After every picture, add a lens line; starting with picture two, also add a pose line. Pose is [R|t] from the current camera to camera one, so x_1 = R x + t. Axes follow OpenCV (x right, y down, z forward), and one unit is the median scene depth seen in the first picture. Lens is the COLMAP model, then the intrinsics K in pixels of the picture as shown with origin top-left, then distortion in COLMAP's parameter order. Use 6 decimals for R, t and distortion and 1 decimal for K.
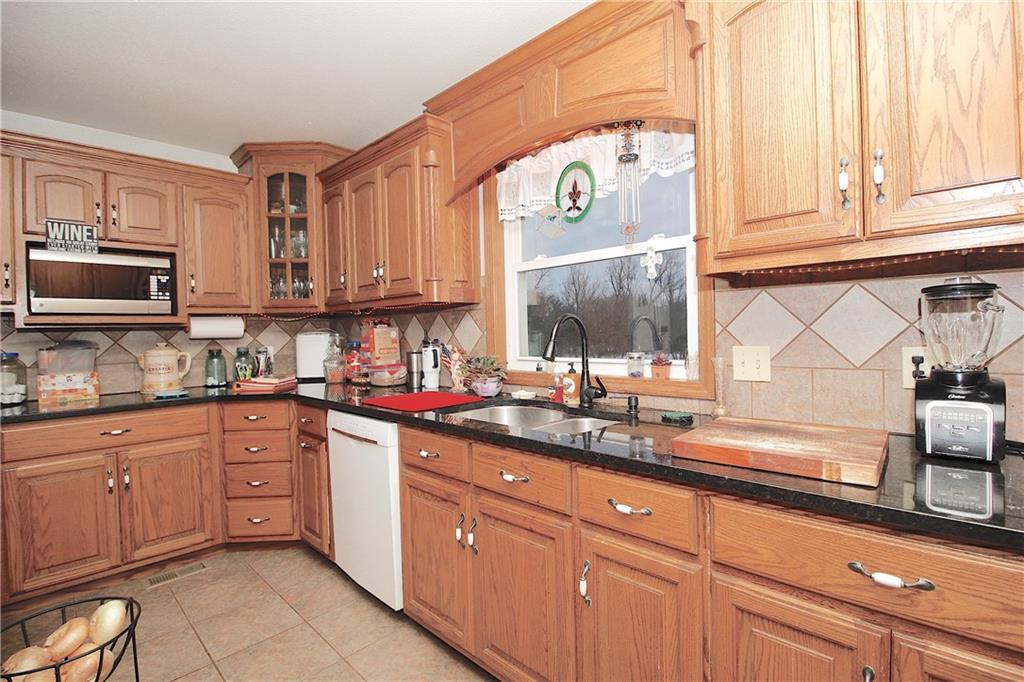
lens RADIAL K [[475.1, 0, 516.3], [0, 475.1, 337.4], [0, 0, 1]] dist [-0.018308, -0.002147]
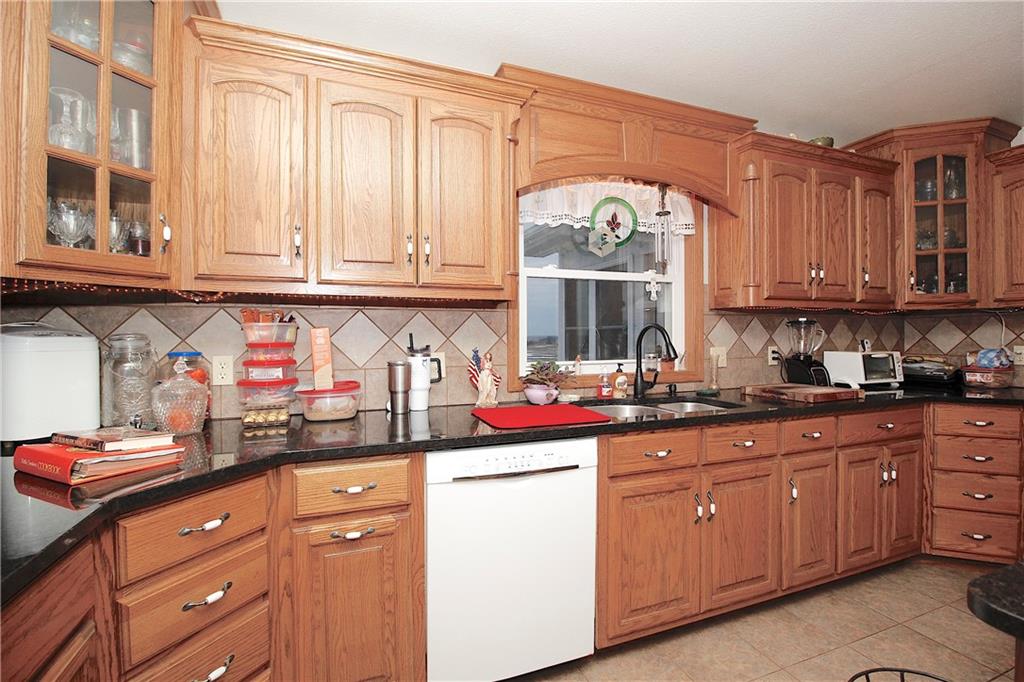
lens RADIAL K [[475.1, 0, 515.8], [0, 475.1, 339.1], [0, 0, 1]] dist [-0.018308, -0.002147]
pose [[0.417502, 0.017217, 0.908513, -1.124318], [0.005716, 0.999751, -0.021573, 0.016346], [-0.908658, 0.014200, 0.417299, 0.764684]]
